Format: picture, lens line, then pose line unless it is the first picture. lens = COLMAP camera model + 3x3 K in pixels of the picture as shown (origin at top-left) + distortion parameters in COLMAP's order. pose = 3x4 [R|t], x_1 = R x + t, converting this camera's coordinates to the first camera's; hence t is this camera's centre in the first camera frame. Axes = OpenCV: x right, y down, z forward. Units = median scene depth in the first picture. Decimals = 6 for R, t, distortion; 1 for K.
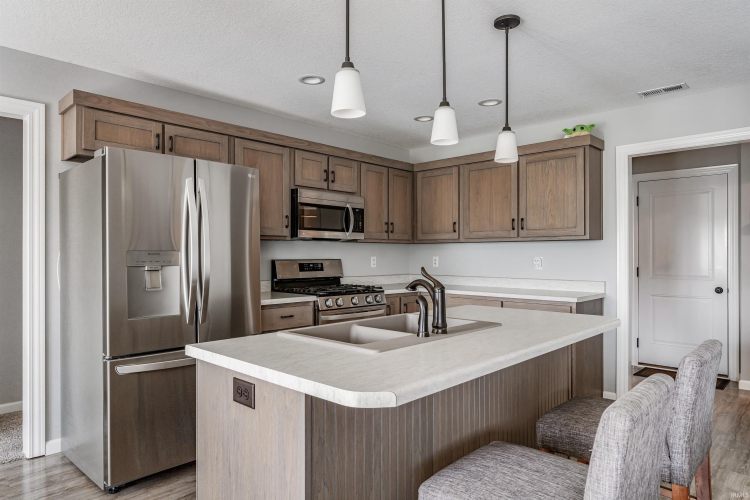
lens RADIAL K [[486.1, 0, 376.0], [0, 486.1, 250.6], [0, 0, 1]] dist [0.000728, 0.002858]
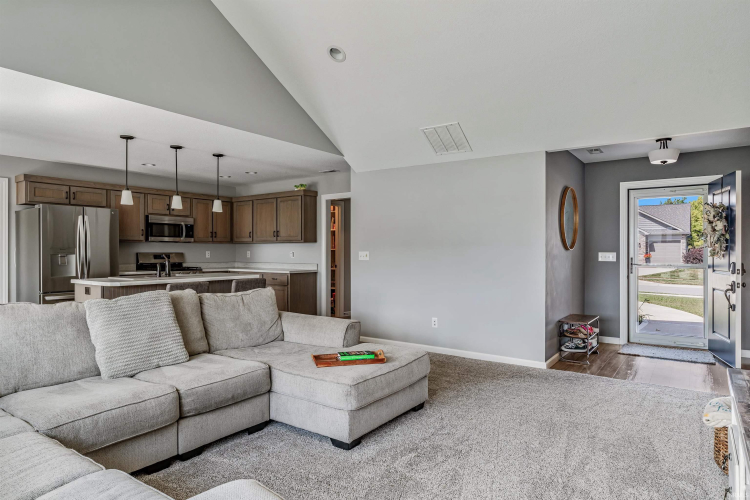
lens RADIAL K [[457.0, 0, 367.3], [0, 457.0, 249.6], [0, 0, 1]] dist [0.004778, 0.008373]
pose [[0.991855, 0.001236, 0.127368, 0.449223], [-0.001914, 0.999985, 0.005202, -0.003380], [-0.127360, -0.005403, 0.991842, -0.864898]]
